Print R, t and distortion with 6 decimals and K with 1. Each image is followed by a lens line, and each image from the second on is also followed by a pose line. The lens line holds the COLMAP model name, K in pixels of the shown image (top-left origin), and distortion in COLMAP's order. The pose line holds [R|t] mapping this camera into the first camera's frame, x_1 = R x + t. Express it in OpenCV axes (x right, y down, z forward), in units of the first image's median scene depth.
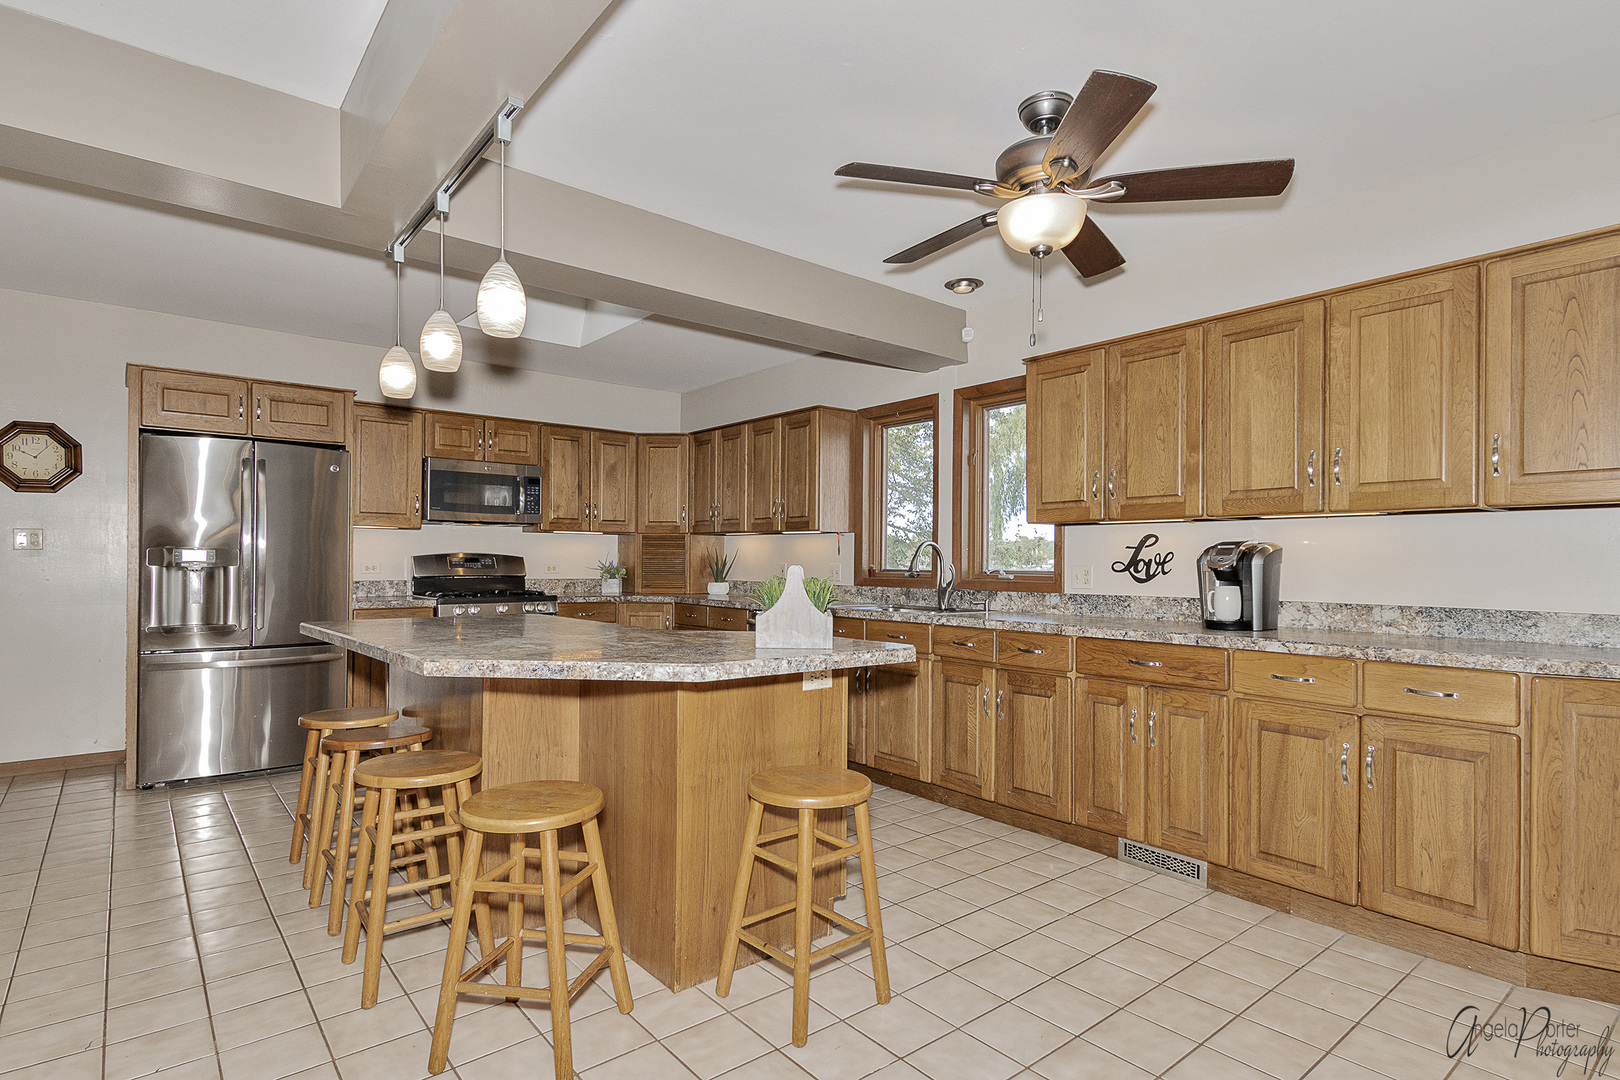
lens RADIAL K [[762.0, 0, 813.6], [0, 762.0, 550.8], [0, 0, 1]] dist [0.003001, 0.000322]
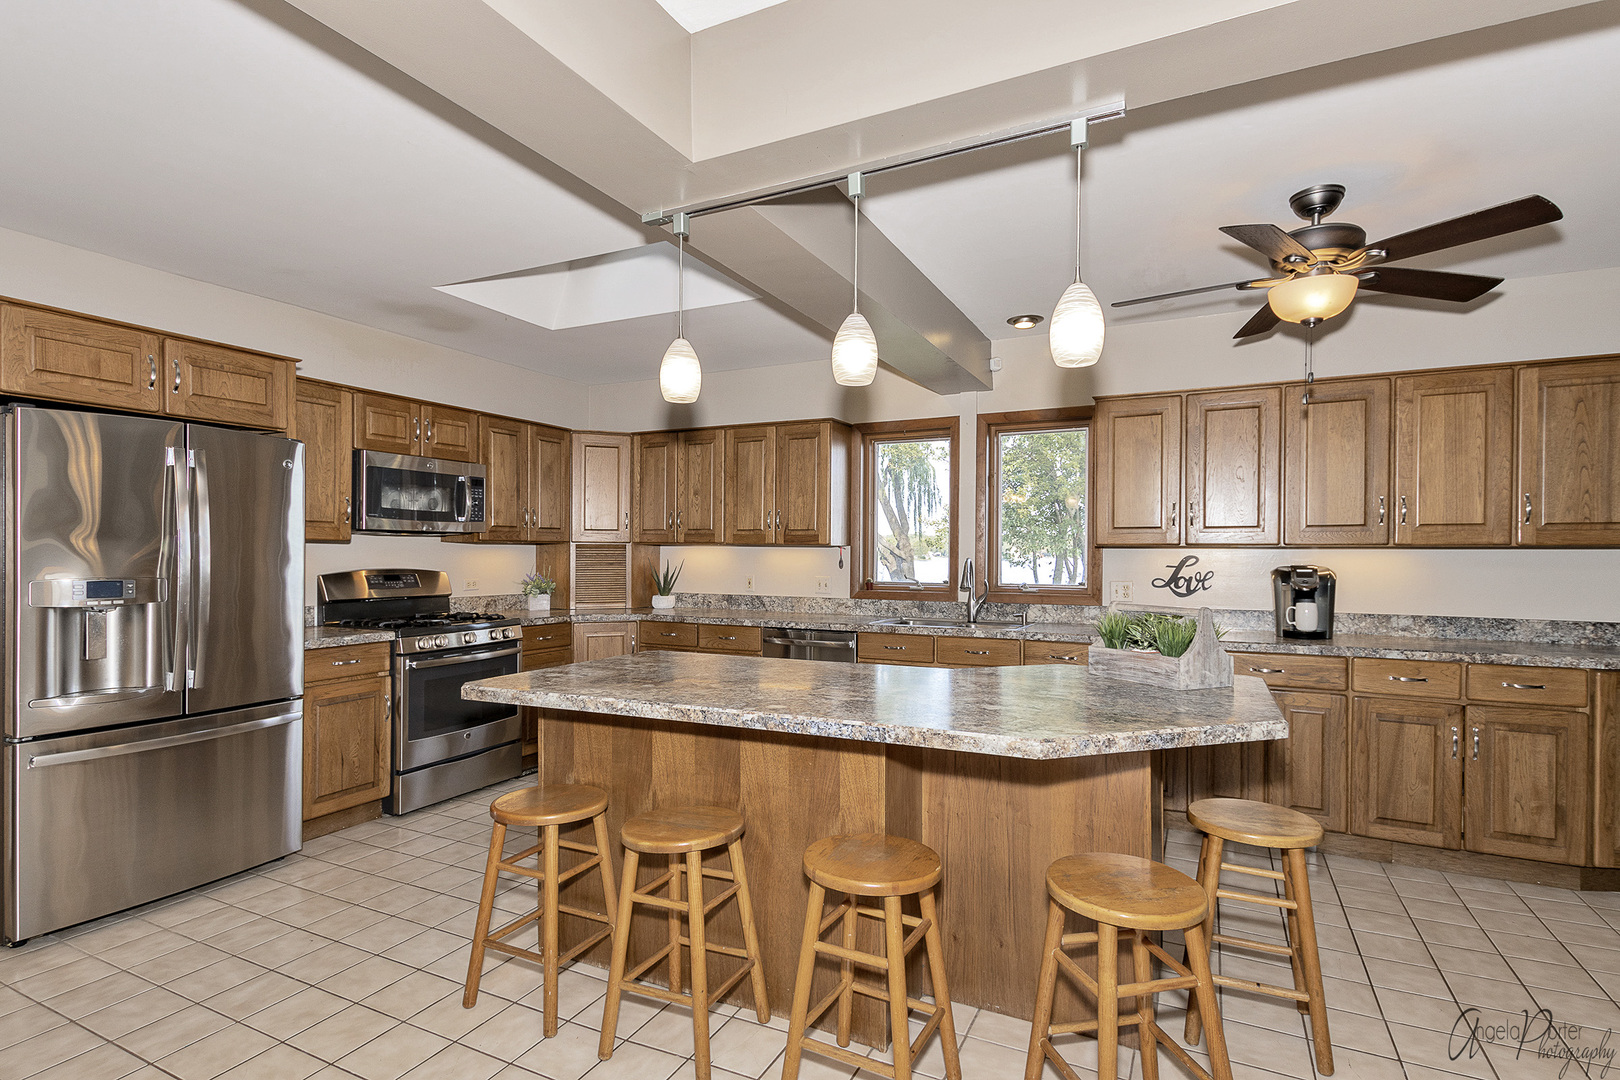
lens RADIAL K [[740.7, 0, 842.7], [0, 740.7, 550.5], [0, 0, 1]] dist [0.002197, 0.000059]
pose [[0.923985, -0.000594, 0.382429, -0.497364], [-0.002113, 0.999976, 0.006657, -0.036658], [-0.382423, -0.006959, 0.923961, 0.153603]]
